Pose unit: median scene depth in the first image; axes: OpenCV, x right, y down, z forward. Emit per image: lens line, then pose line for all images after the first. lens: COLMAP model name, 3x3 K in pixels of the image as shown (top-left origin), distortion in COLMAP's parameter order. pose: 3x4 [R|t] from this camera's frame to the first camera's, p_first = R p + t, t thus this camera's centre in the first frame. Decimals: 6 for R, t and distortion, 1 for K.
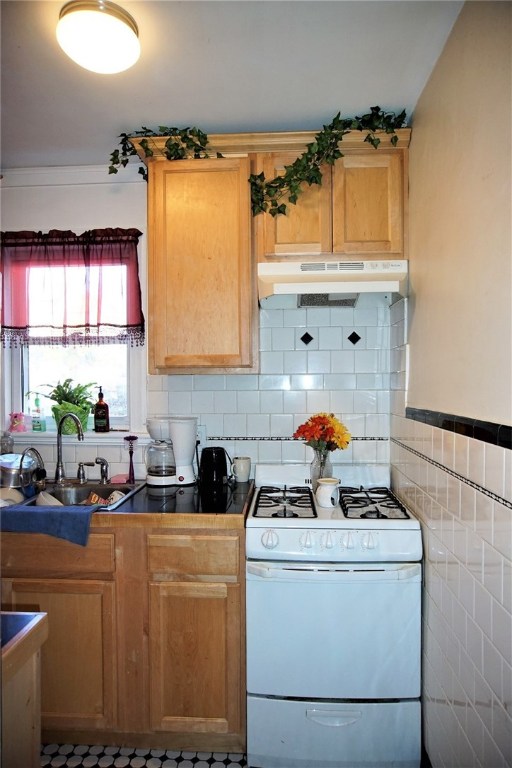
lens RADIAL K [[510.7, 0, 254.9], [0, 510.7, 383.9], [0, 0, 1]] dist [-0.056121, 0.038560]
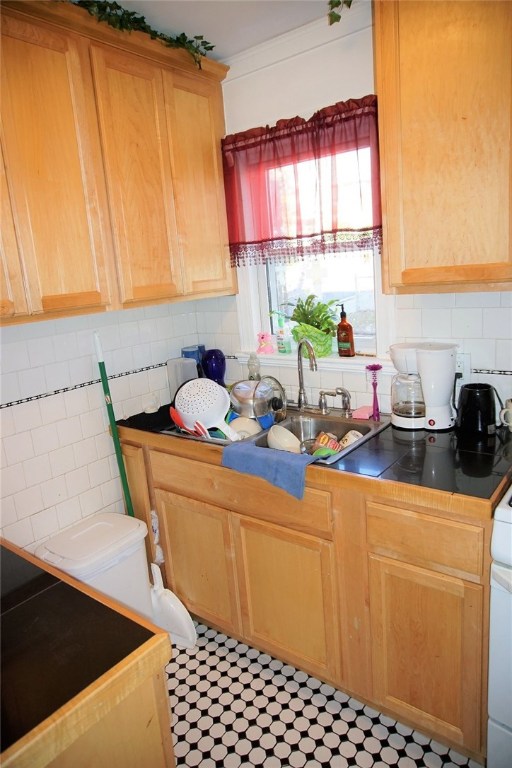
lens RADIAL K [[510.7, 0, 253.0], [0, 510.7, 383.9], [0, 0, 1]] dist [-0.056121, 0.038560]
pose [[0.818385, 0.064561, -0.571033, 0.073494], [0.069341, 0.975315, 0.209647, -0.056759], [0.570472, -0.211168, 0.793706, 0.218101]]
